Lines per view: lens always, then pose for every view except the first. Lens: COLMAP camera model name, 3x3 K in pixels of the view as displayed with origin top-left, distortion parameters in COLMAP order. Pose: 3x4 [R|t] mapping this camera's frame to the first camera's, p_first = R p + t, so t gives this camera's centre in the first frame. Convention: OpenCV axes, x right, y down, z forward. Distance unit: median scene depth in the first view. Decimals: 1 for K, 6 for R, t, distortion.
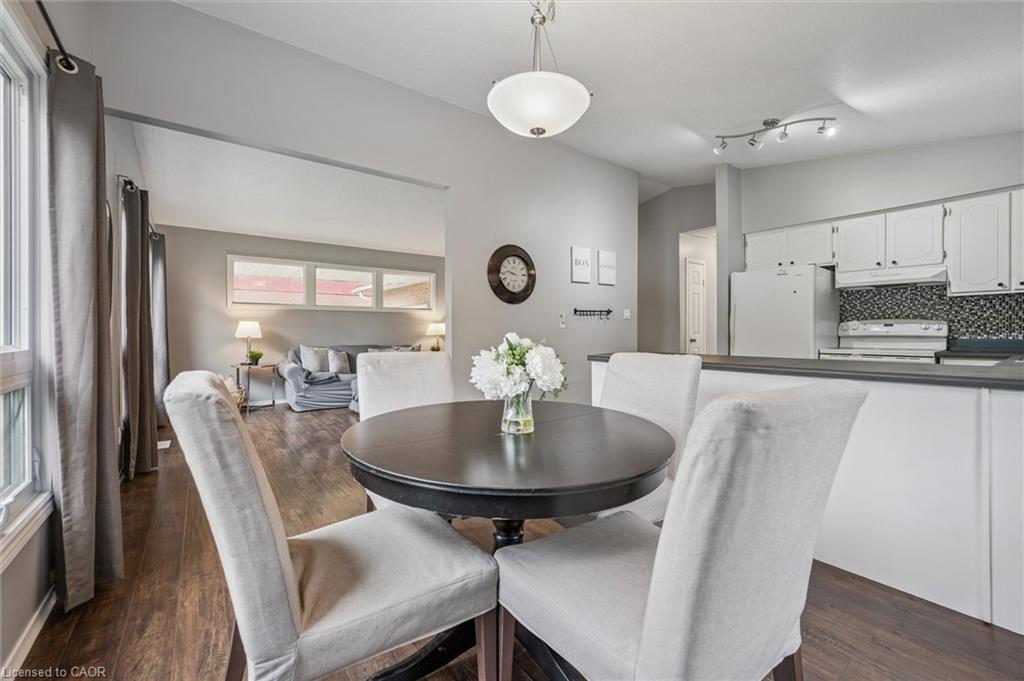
lens RADIAL K [[412.8, 0, 516.5], [0, 412.8, 328.6], [0, 0, 1]] dist [-0.001263, -0.000516]
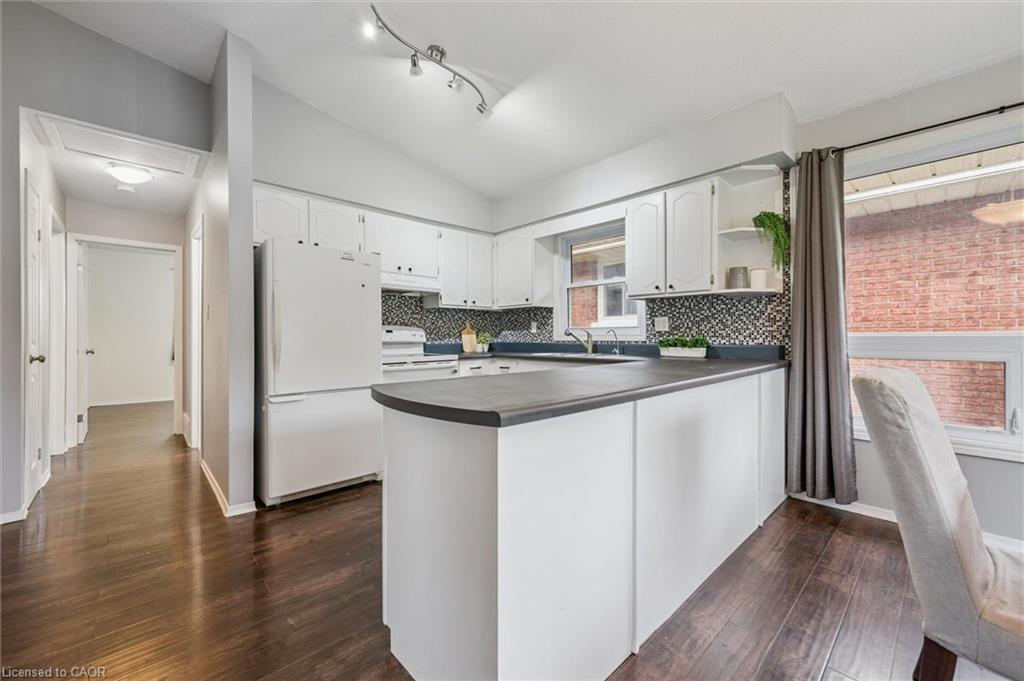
lens RADIAL K [[408.4, 0, 512.0], [0, 408.4, 333.5], [0, 0, 1]] dist [0.000041, -0.000080]
pose [[-0.107823, 0.011417, 0.994105, -0.109754], [-0.002999, 0.999926, -0.011809, 0.008063], [-0.994166, -0.004255, -0.107781, 0.856440]]
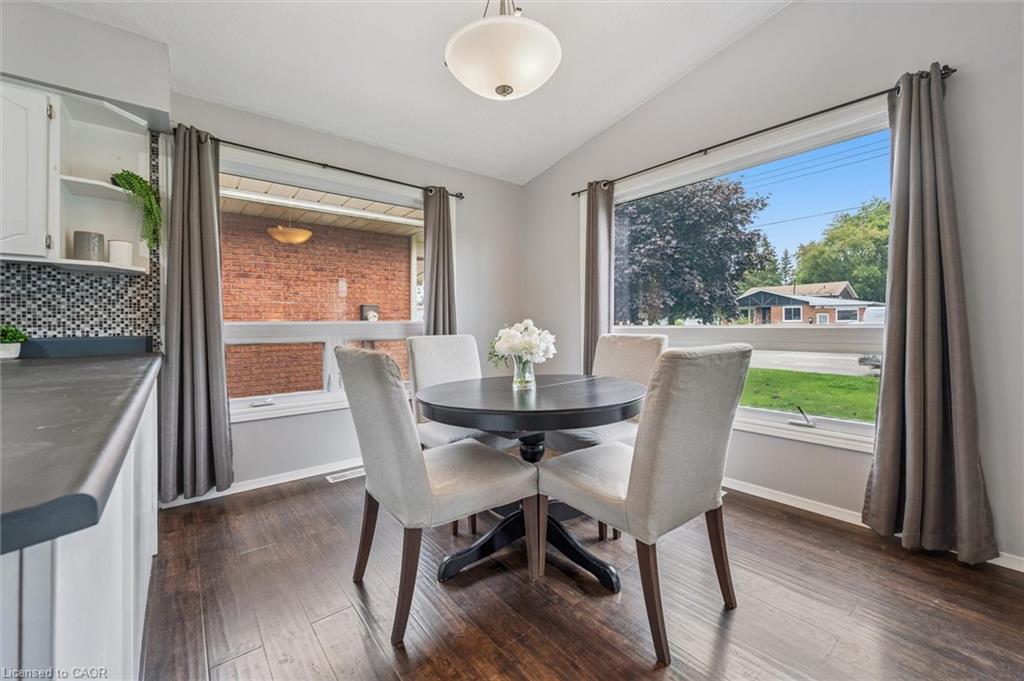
lens RADIAL K [[412.8, 0, 516.0], [0, 412.8, 318.6], [0, 0, 1]] dist [-0.000450, -0.000135]
pose [[-0.998928, 0.012771, -0.044501, 0.036617], [0.013590, 0.999743, -0.018169, 0.012186], [0.044258, -0.018754, -0.998844, 0.952271]]
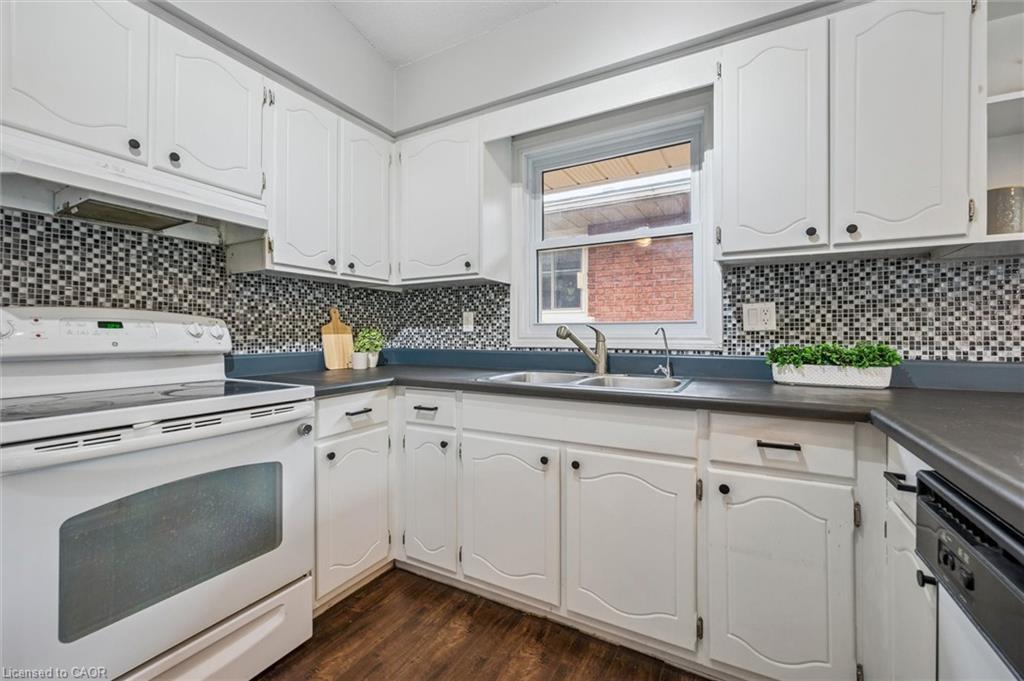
lens RADIAL K [[420.2, 0, 506.8], [0, 420.2, 332.7], [0, 0, 1]] dist [-0.001018, -0.000113]
pose [[-0.399753, 0.007589, 0.916592, 0.446427], [-0.007437, 0.999906, -0.011523, 0.000591], [-0.916593, -0.011423, -0.399658, 0.872058]]
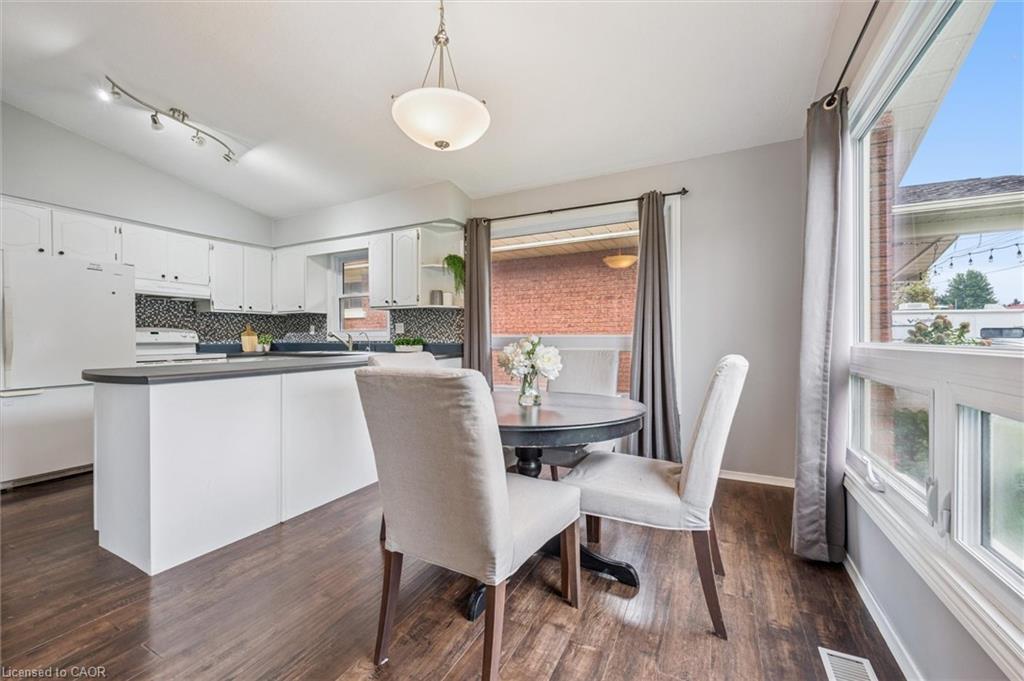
lens RADIAL K [[403.2, 0, 510.8], [0, 403.2, 335.7], [0, 0, 1]] dist [-0.001058, -0.000188]
pose [[-0.437439, 0.009661, 0.899196, -0.480798], [-0.000116, 0.999942, -0.010800, 0.010563], [-0.899248, -0.004828, -0.437413, 0.655110]]
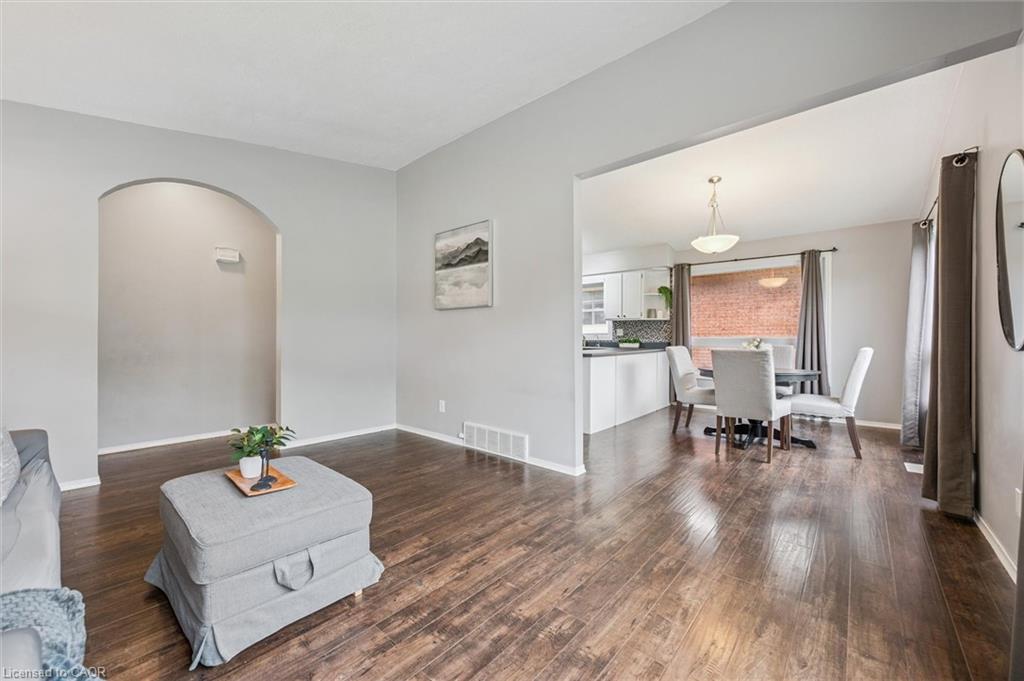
lens RADIAL K [[401.6, 0, 510.2], [0, 401.6, 337.5], [0, 0, 1]] dist [-0.001306, -0.000215]
pose [[-0.210620, 0.004242, 0.977559, -0.991528], [-0.005967, 0.999966, -0.005625, 0.013570], [-0.977550, -0.007017, -0.210587, 1.335482]]
